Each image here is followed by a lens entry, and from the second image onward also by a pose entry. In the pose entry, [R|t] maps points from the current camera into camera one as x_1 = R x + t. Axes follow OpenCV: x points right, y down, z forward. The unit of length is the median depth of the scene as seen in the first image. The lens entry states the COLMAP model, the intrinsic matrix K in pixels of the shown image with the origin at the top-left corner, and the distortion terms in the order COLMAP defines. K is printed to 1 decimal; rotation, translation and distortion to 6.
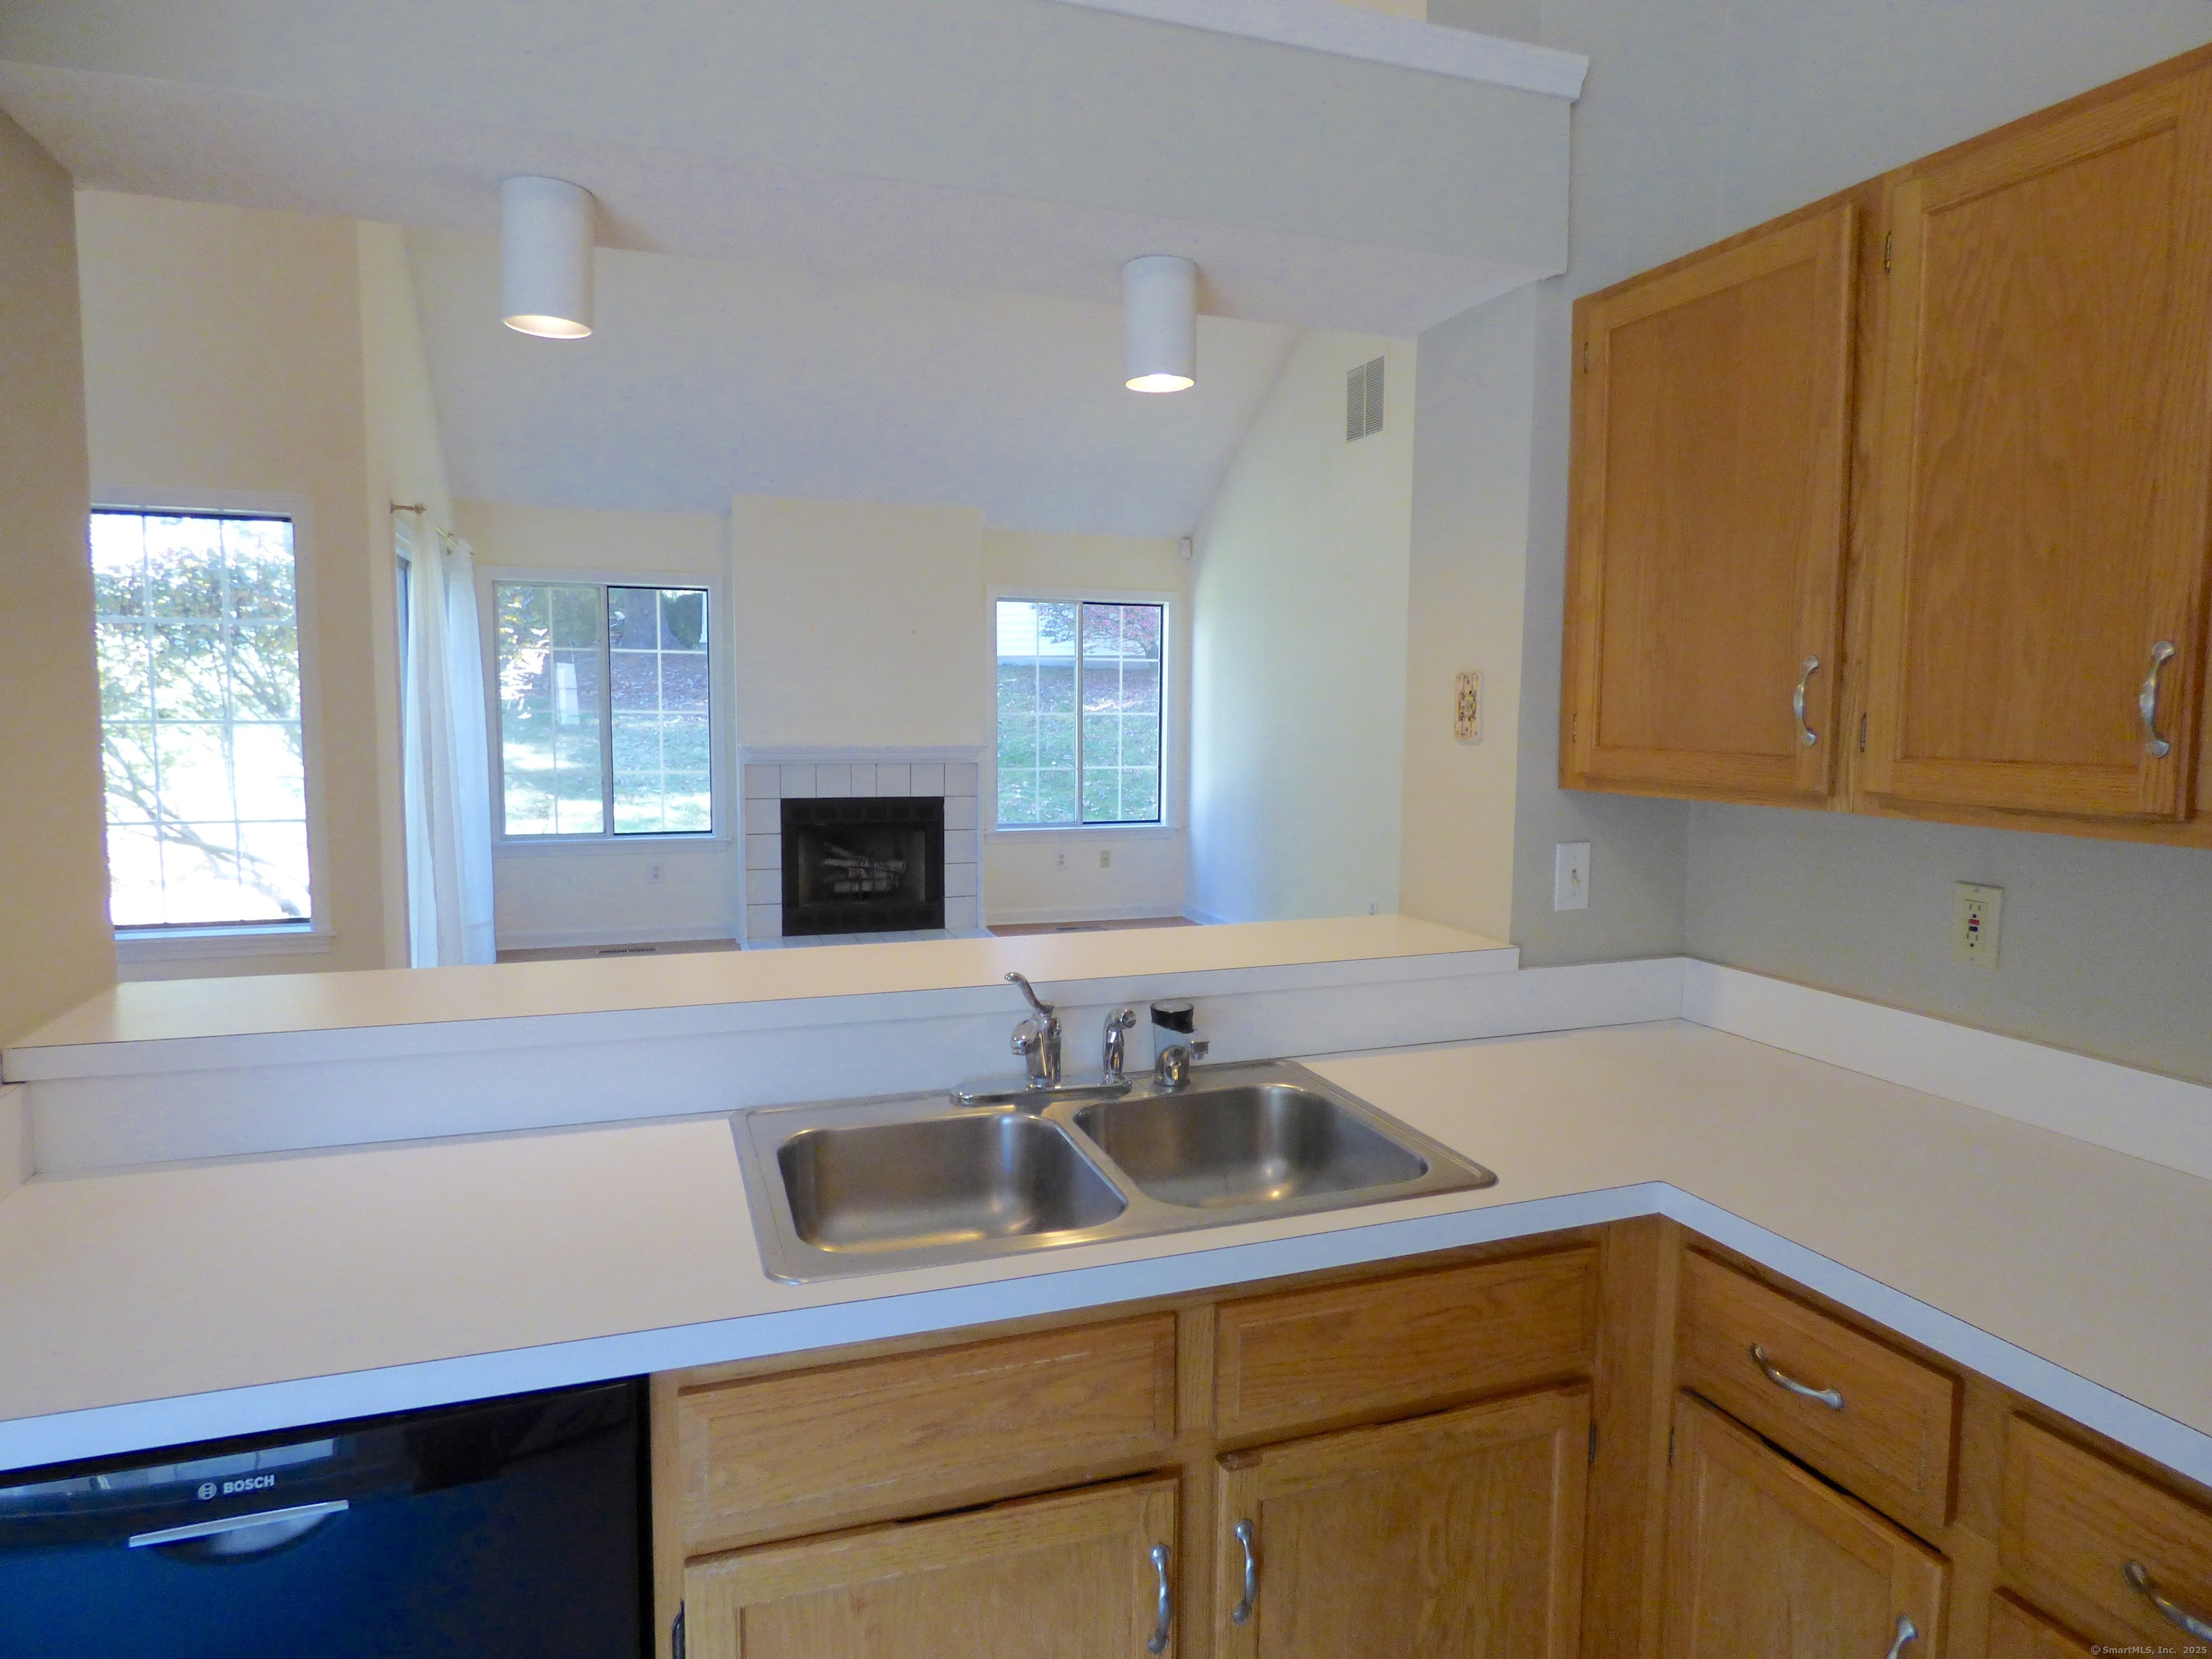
lens RADIAL K [[1335.8, 0, 1106.9], [0, 1335.8, 815.2], [0, 0, 1]] dist [-0.000267, 0.000307]
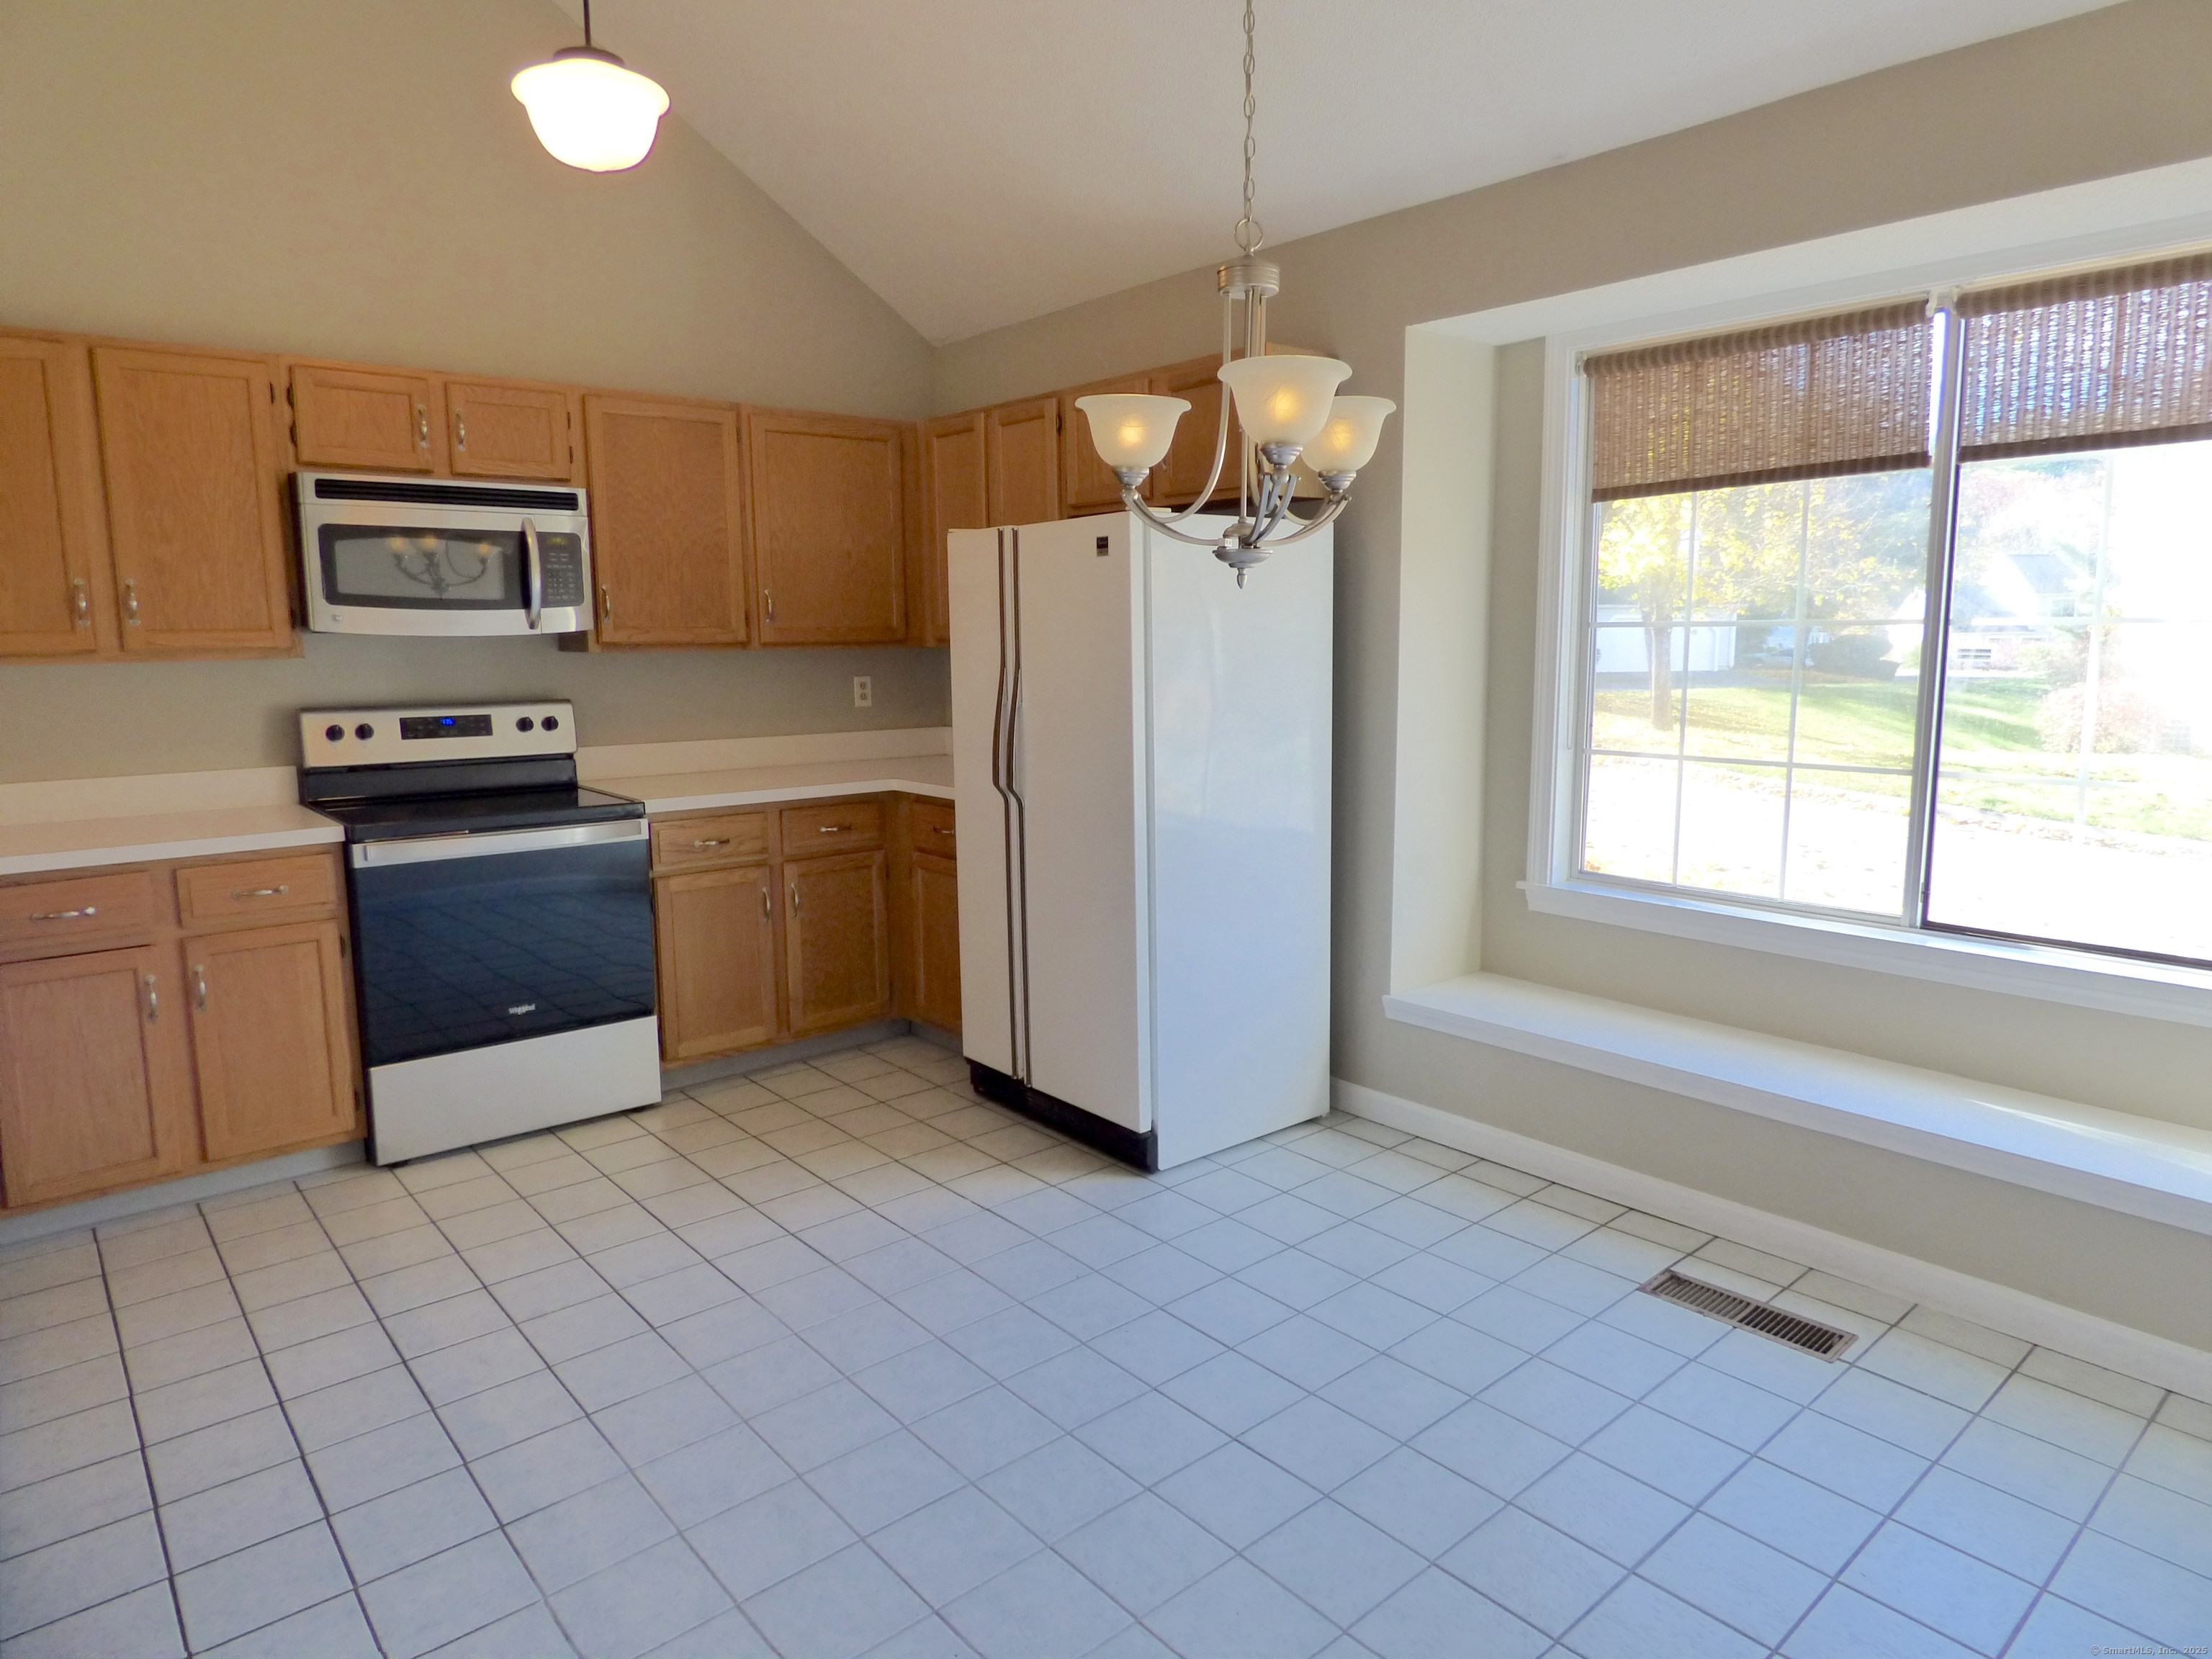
lens RADIAL K [[1324.4, 0, 1115.2], [0, 1324.4, 826.6], [0, 0, 1]] dist [-0.015621, -0.000991]
pose [[-0.356732, -0.144212, 0.923009, -0.755854], [0.085846, 0.978773, 0.186103, 0.010935], [-0.930254, 0.145626, -0.336780, 0.038802]]
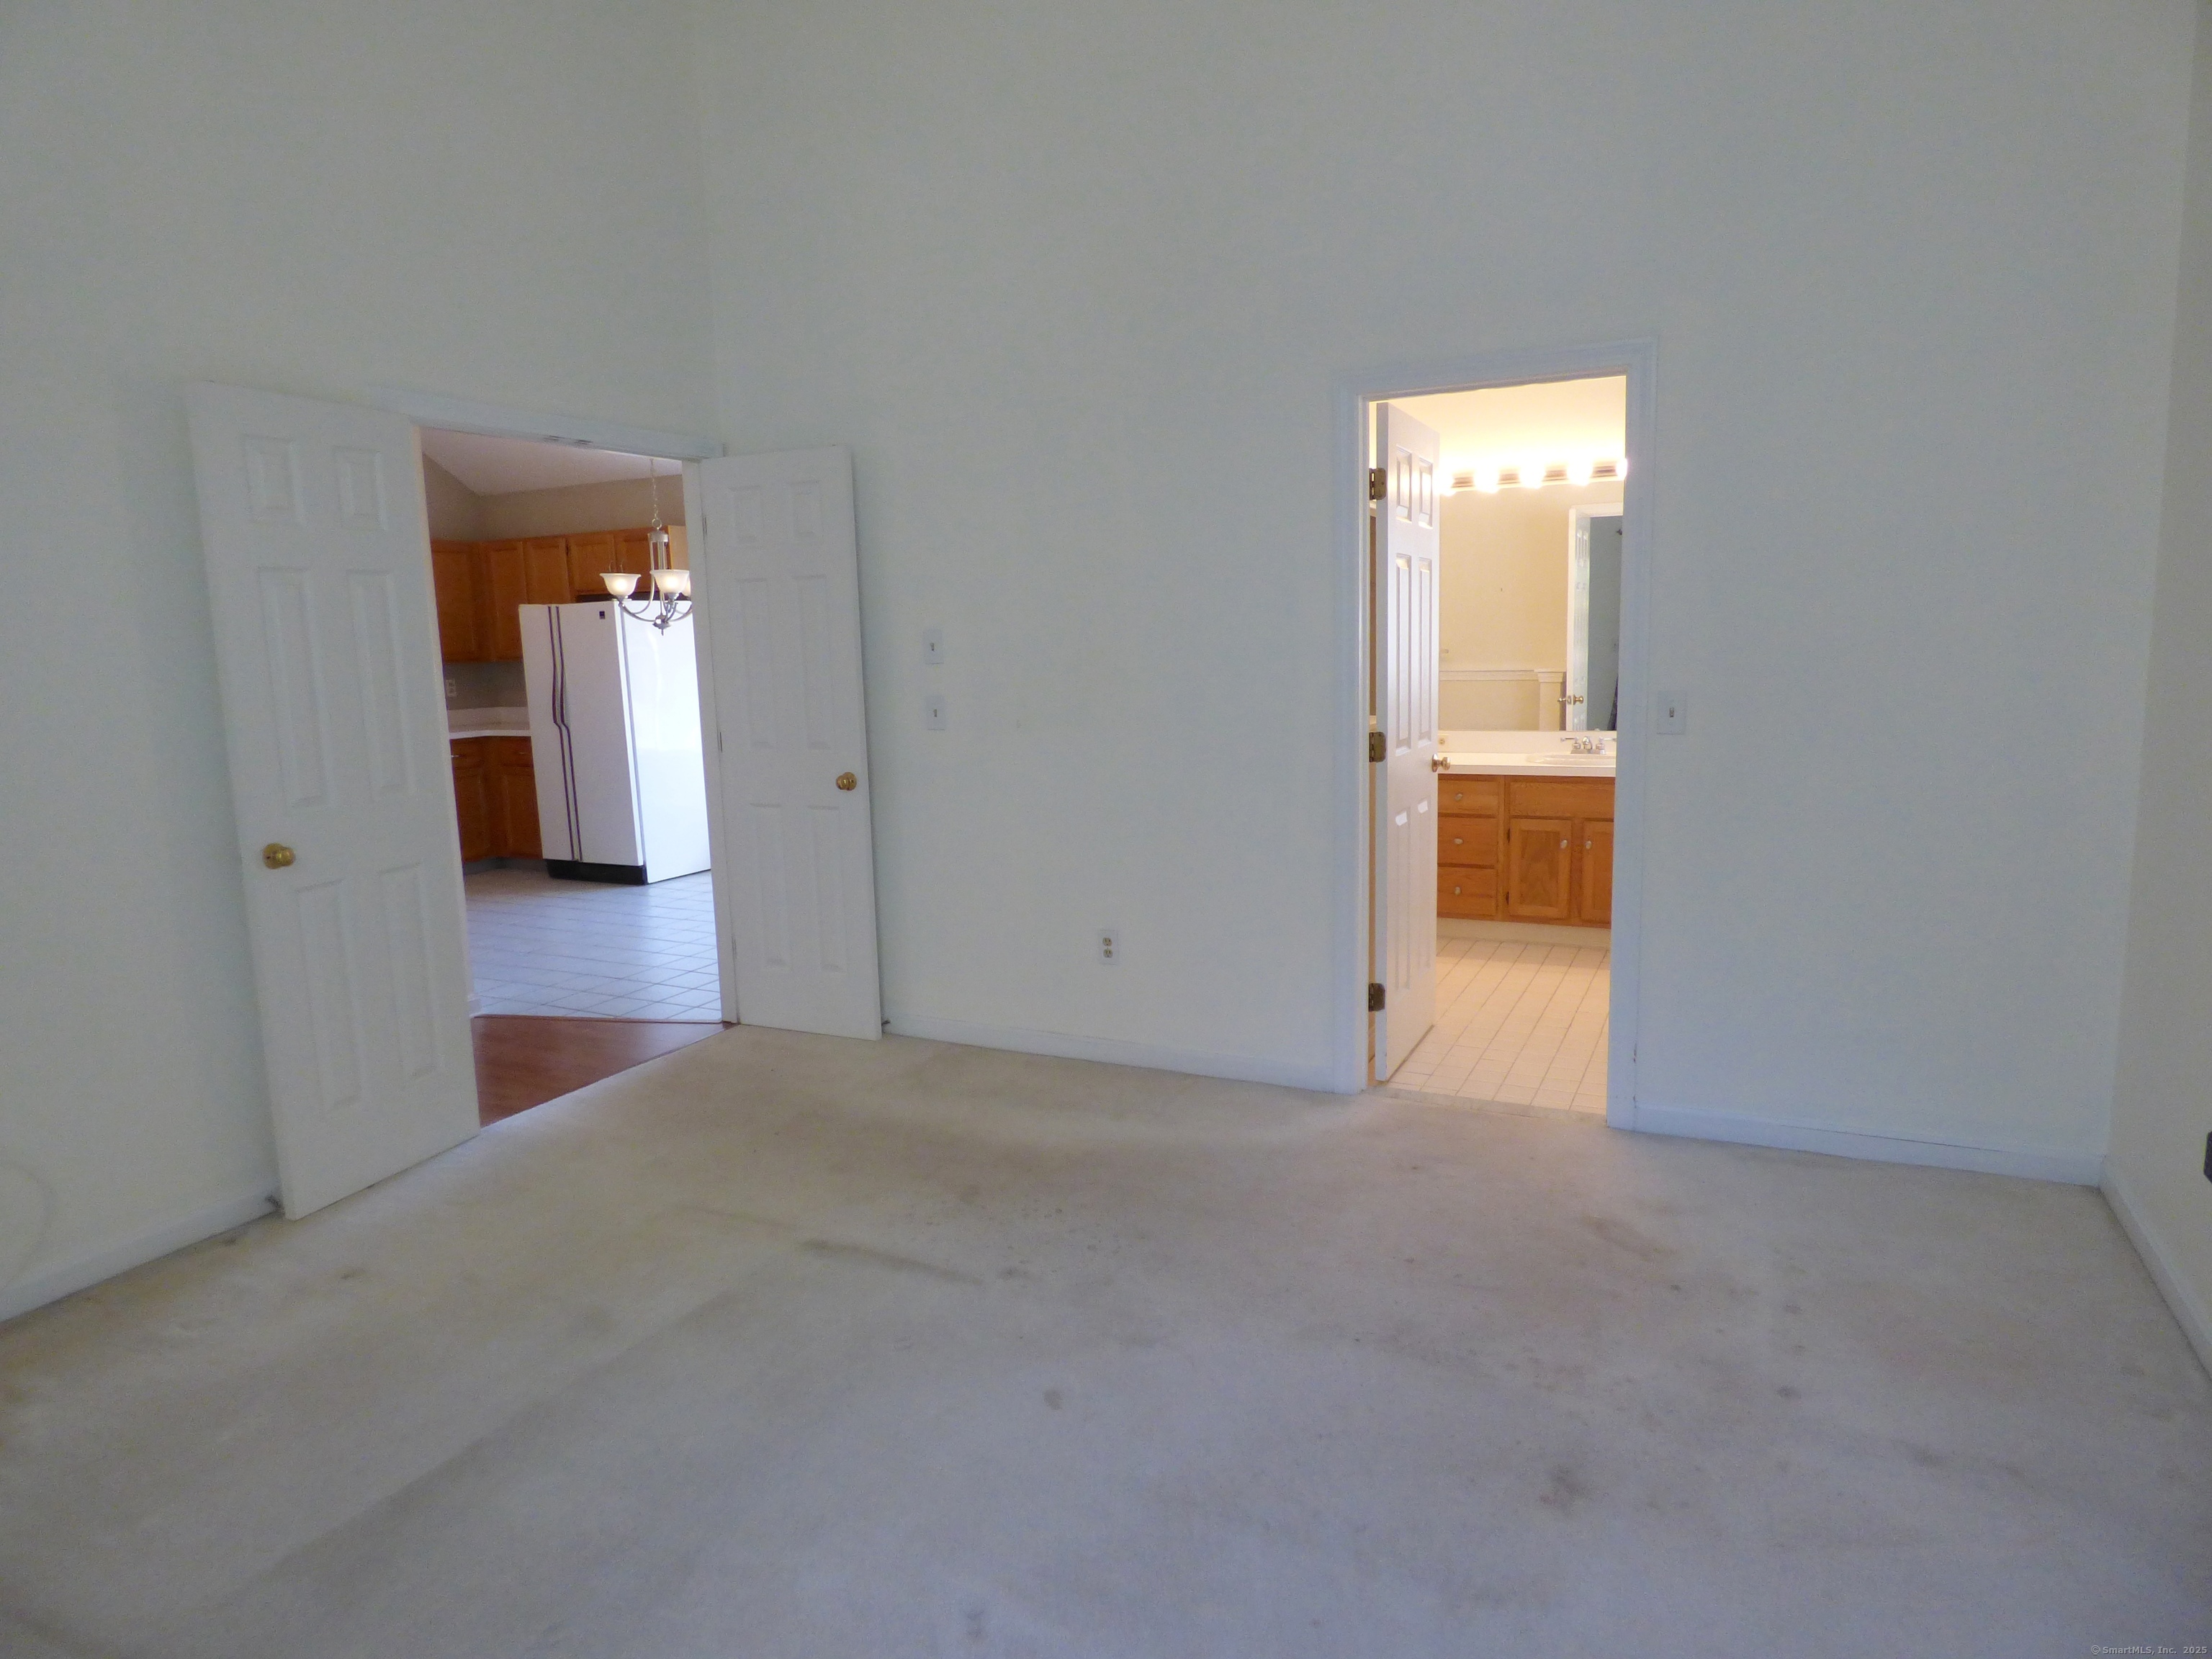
lens RADIAL K [[1309.4, 0, 1106.0], [0, 1309.4, 829.5], [0, 0, 1]] dist [-0.000953, -0.000389]
pose [[-0.693402, -0.096566, 0.714050, -1.941359], [0.083596, 0.973506, 0.212833, -0.051252], [-0.715685, 0.207271, -0.666959, 0.588422]]
